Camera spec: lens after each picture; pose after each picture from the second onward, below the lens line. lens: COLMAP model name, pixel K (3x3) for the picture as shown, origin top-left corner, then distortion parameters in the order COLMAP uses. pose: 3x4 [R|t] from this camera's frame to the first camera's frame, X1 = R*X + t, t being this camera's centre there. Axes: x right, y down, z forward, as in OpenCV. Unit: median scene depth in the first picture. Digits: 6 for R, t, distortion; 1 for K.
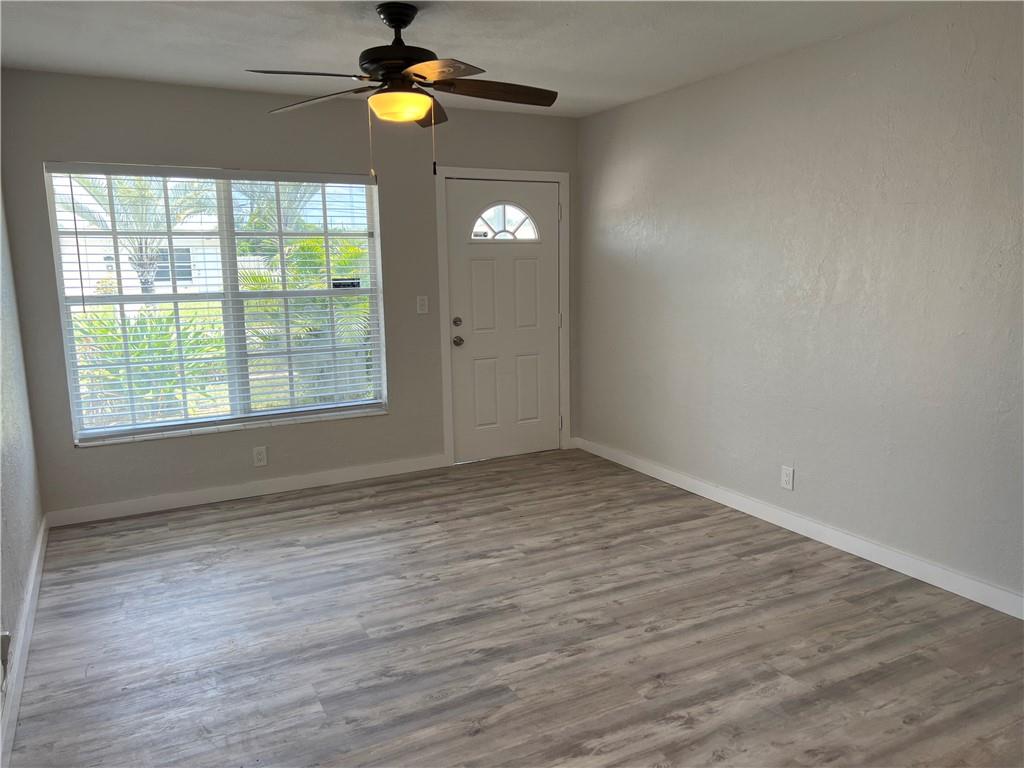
lens RADIAL K [[772.5, 0, 512.6], [0, 772.5, 384.2], [0, 0, 1]] dist [0.066609, -0.076845]
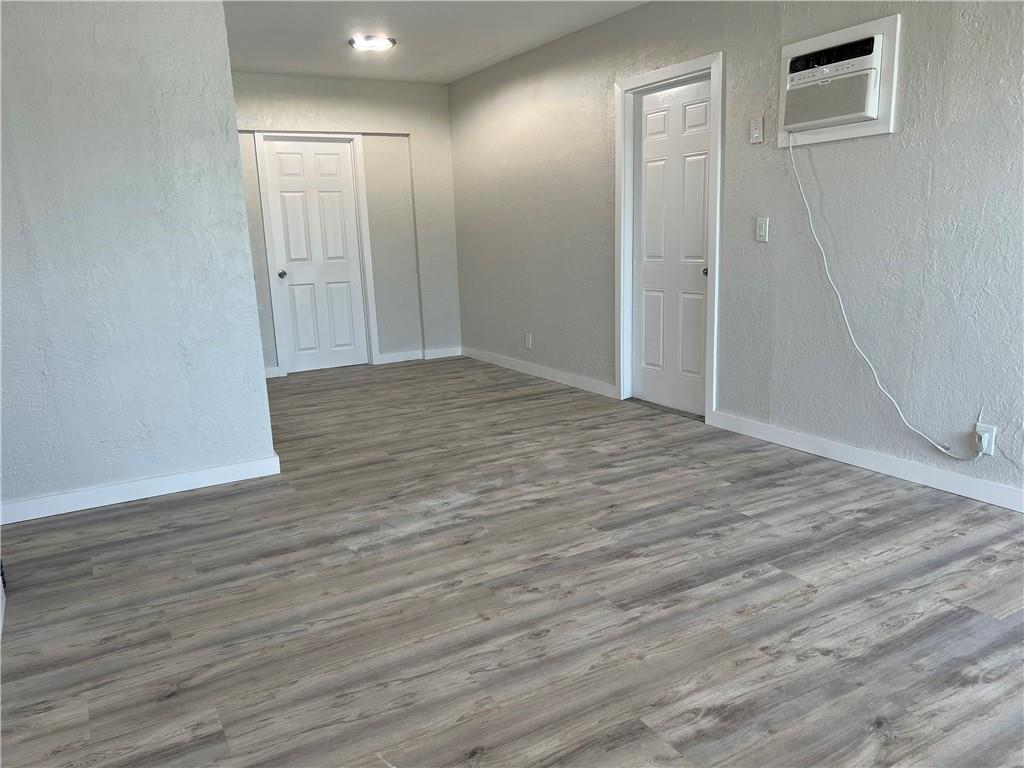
lens RADIAL K [[772.5, 0, 516.0], [0, 772.5, 385.3], [0, 0, 1]] dist [0.066609, -0.076845]
pose [[-0.997520, 0.060482, -0.035996, 0.124889], [0.043428, 0.931377, 0.361456, -0.202024], [0.055387, 0.358996, -0.931694, 1.709194]]
